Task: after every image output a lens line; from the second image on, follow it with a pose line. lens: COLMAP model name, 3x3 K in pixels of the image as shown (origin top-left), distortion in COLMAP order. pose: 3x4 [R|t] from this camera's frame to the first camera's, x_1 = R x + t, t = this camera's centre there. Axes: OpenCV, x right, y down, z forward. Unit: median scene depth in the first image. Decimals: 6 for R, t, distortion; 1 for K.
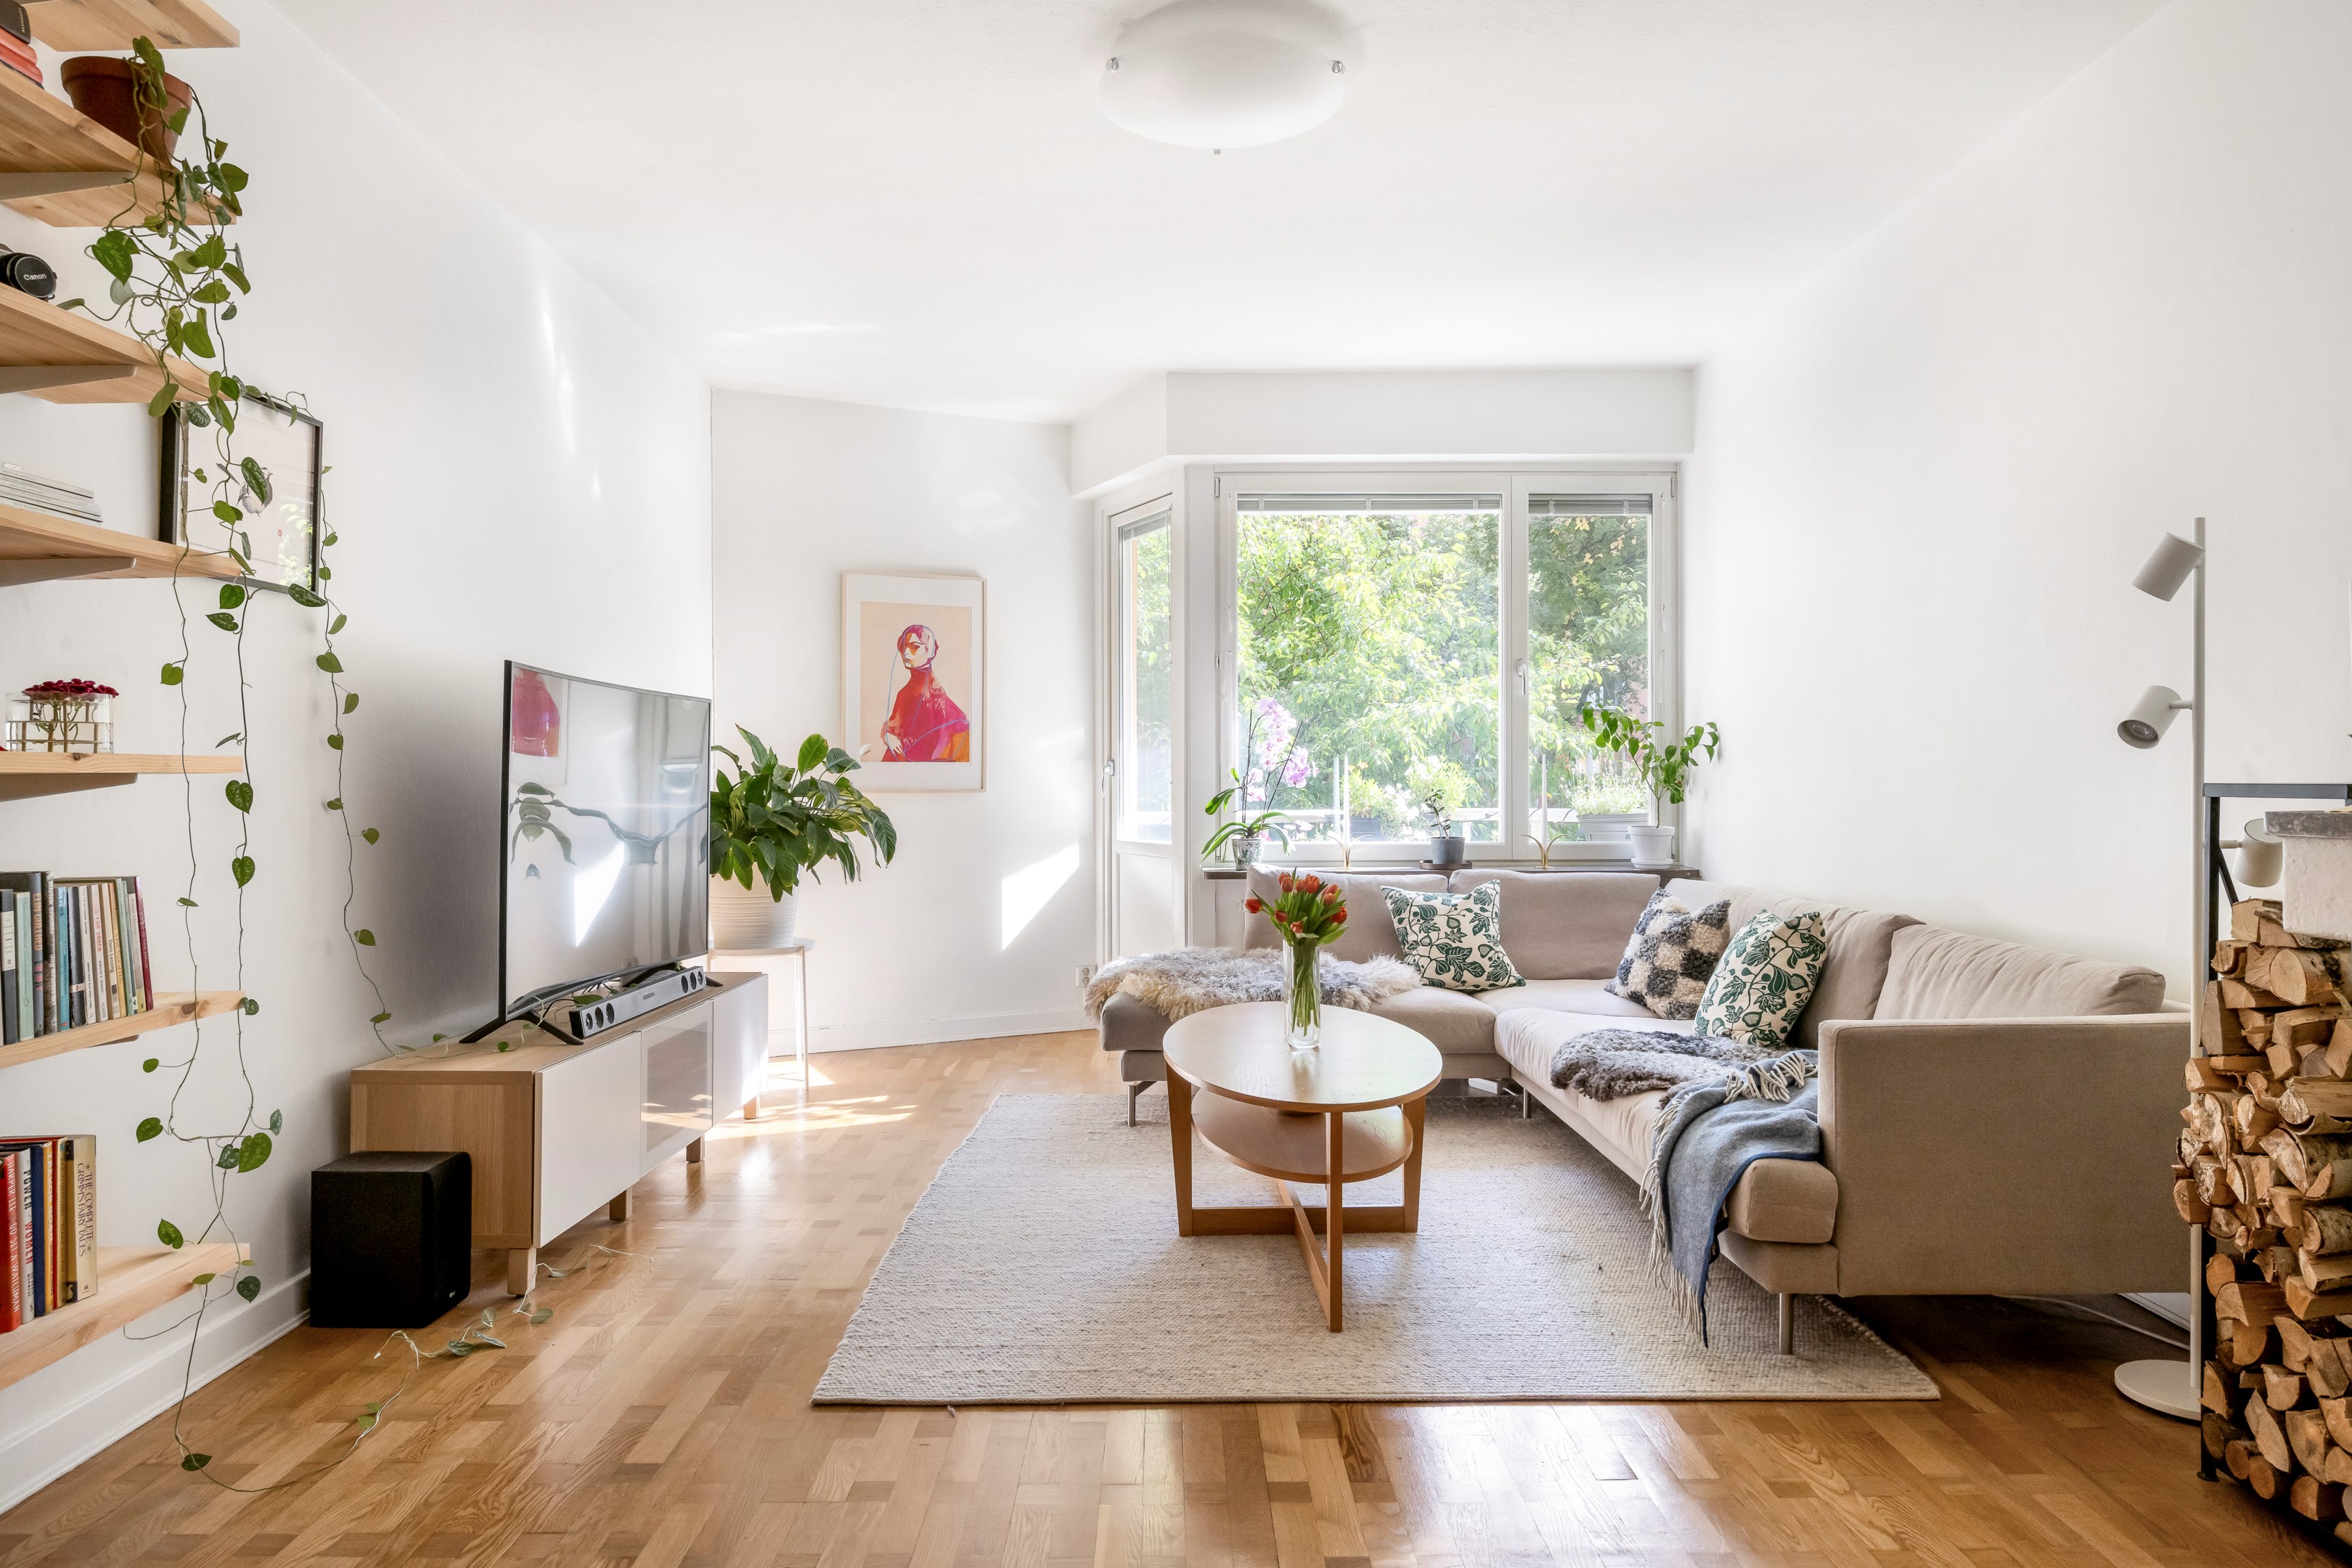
lens RADIAL K [[1503.7, 0, 1178.0], [0, 1503.7, 776.5], [0, 0, 1]] dist [-0.003761, 0.000611]
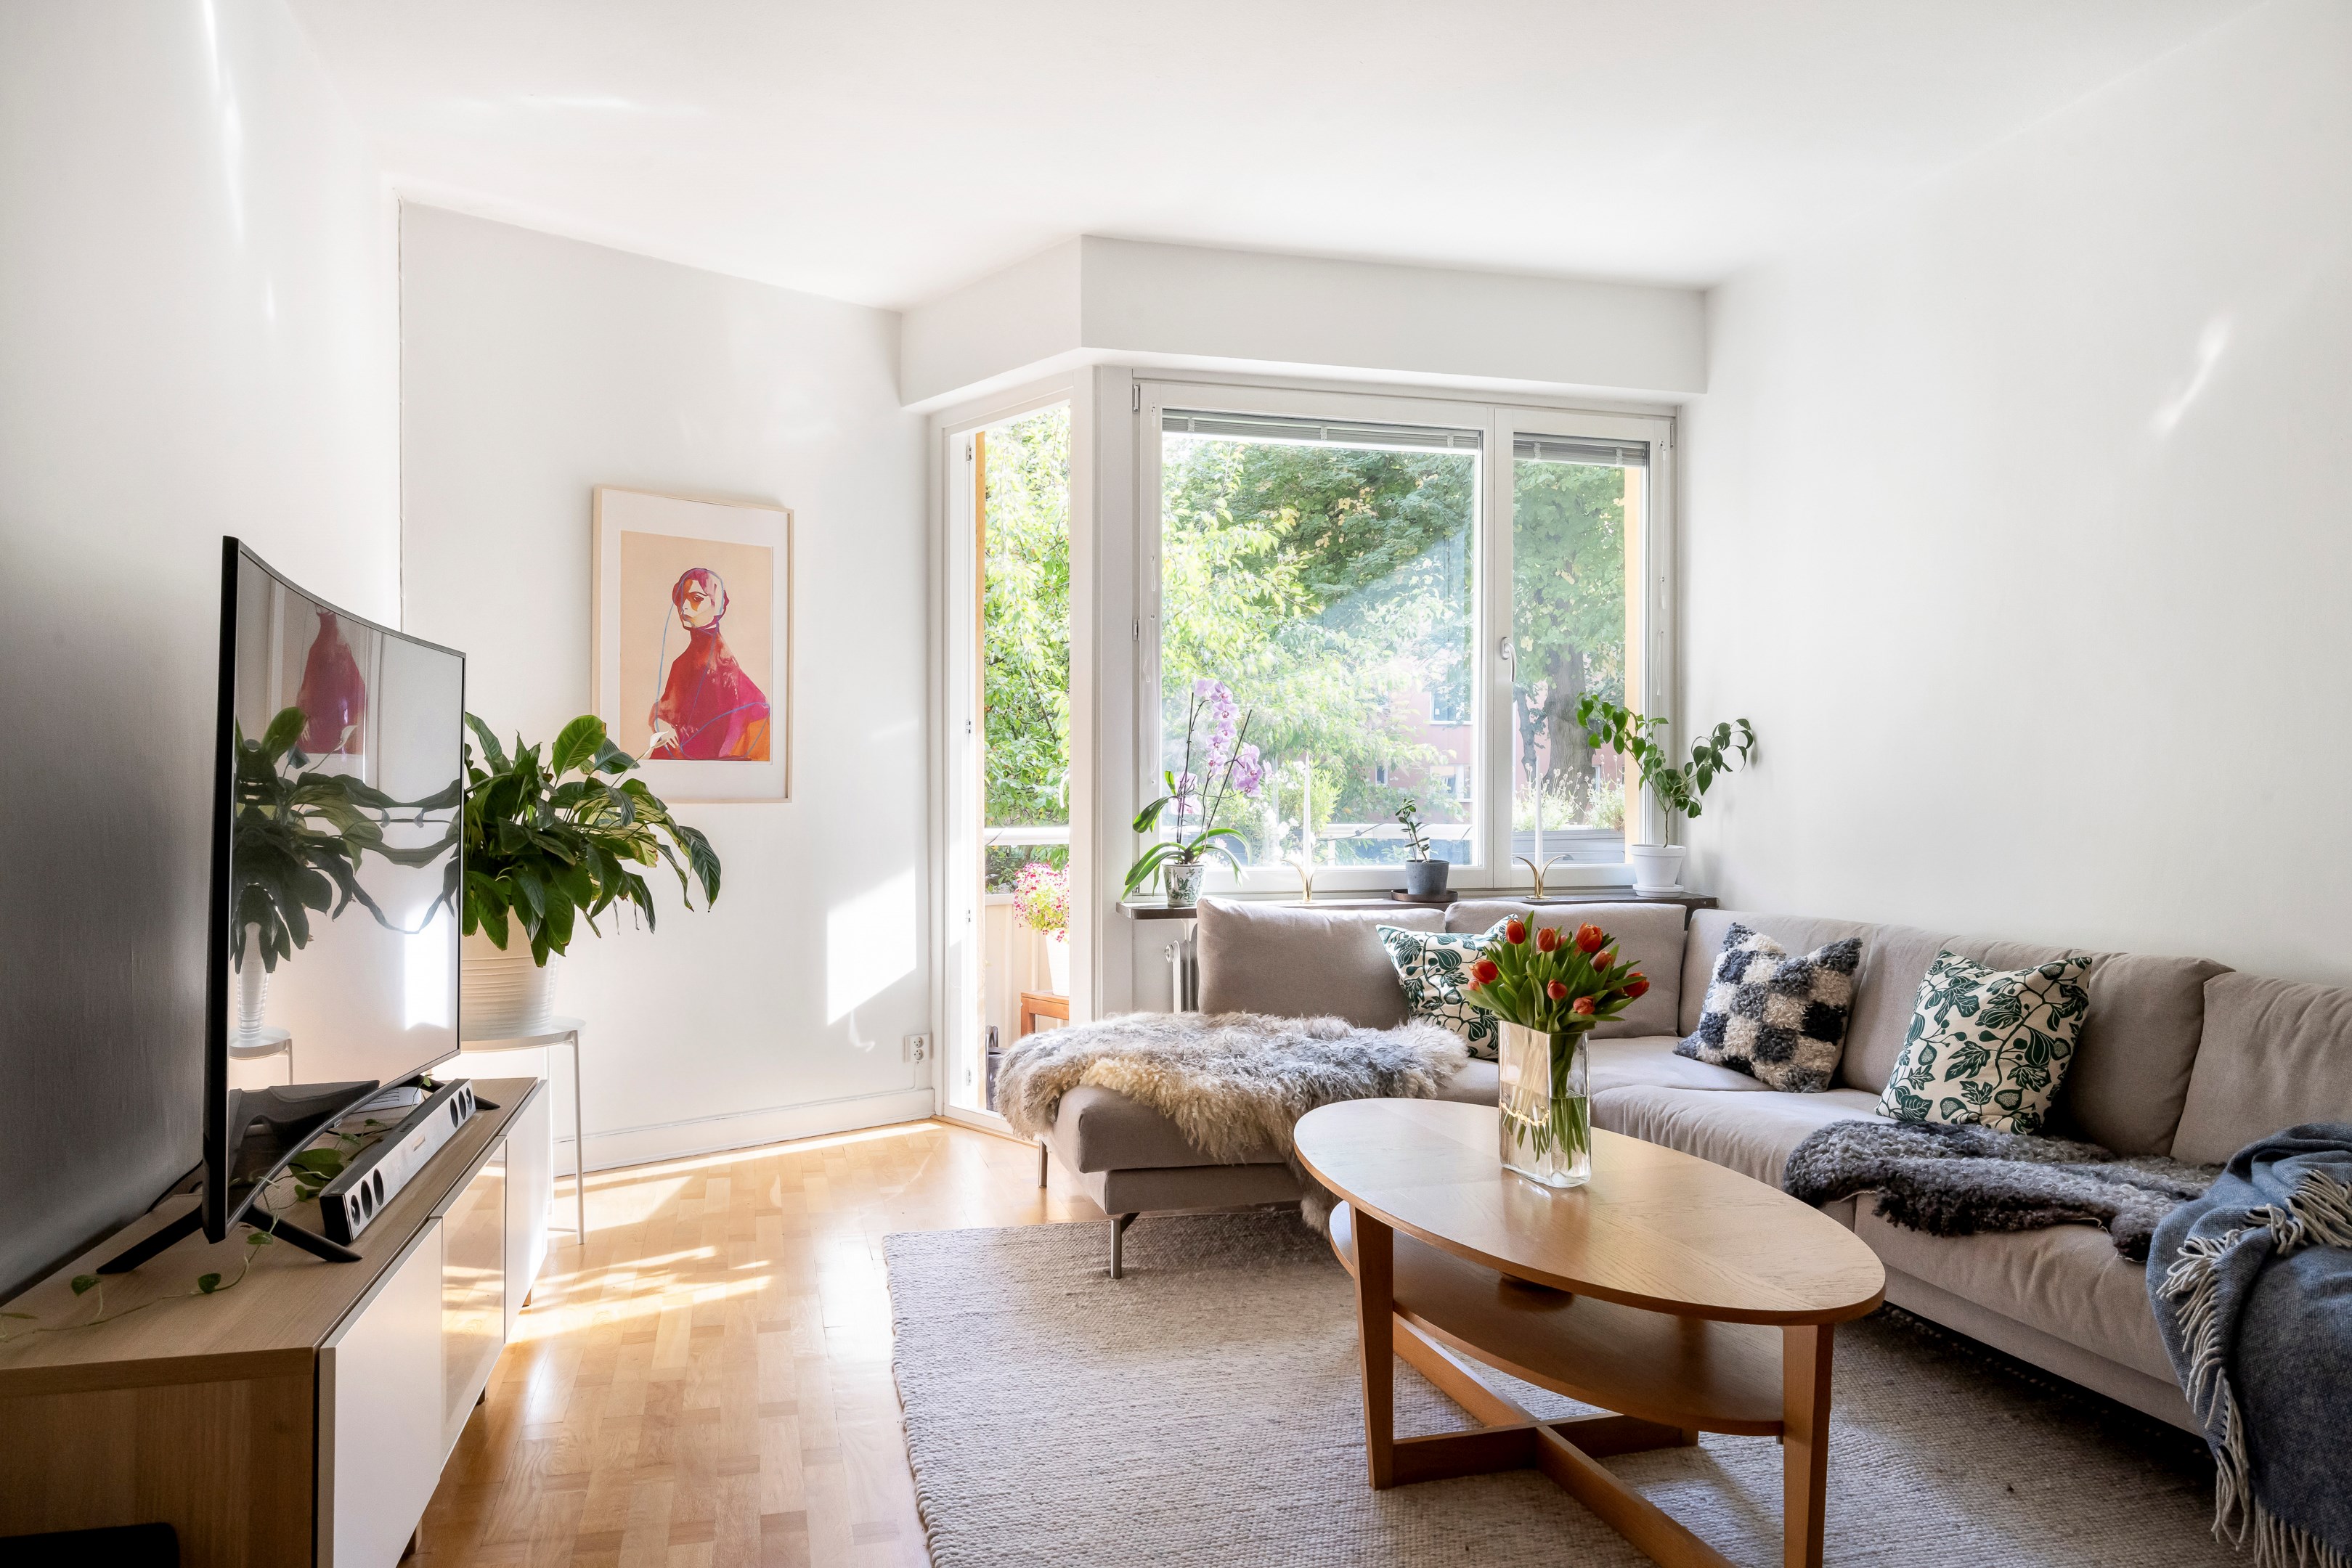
lens RADIAL K [[1586.1, 0, 1174.2], [0, 1586.1, 793.0], [0, 0, 1]] dist [-0.000036, 0.000991]
pose [[0.966312, 0.003418, 0.257350, -0.175256], [-0.003664, 0.999993, 0.000476, 0.005646], [-0.257347, -0.001403, 0.966318, 0.250020]]
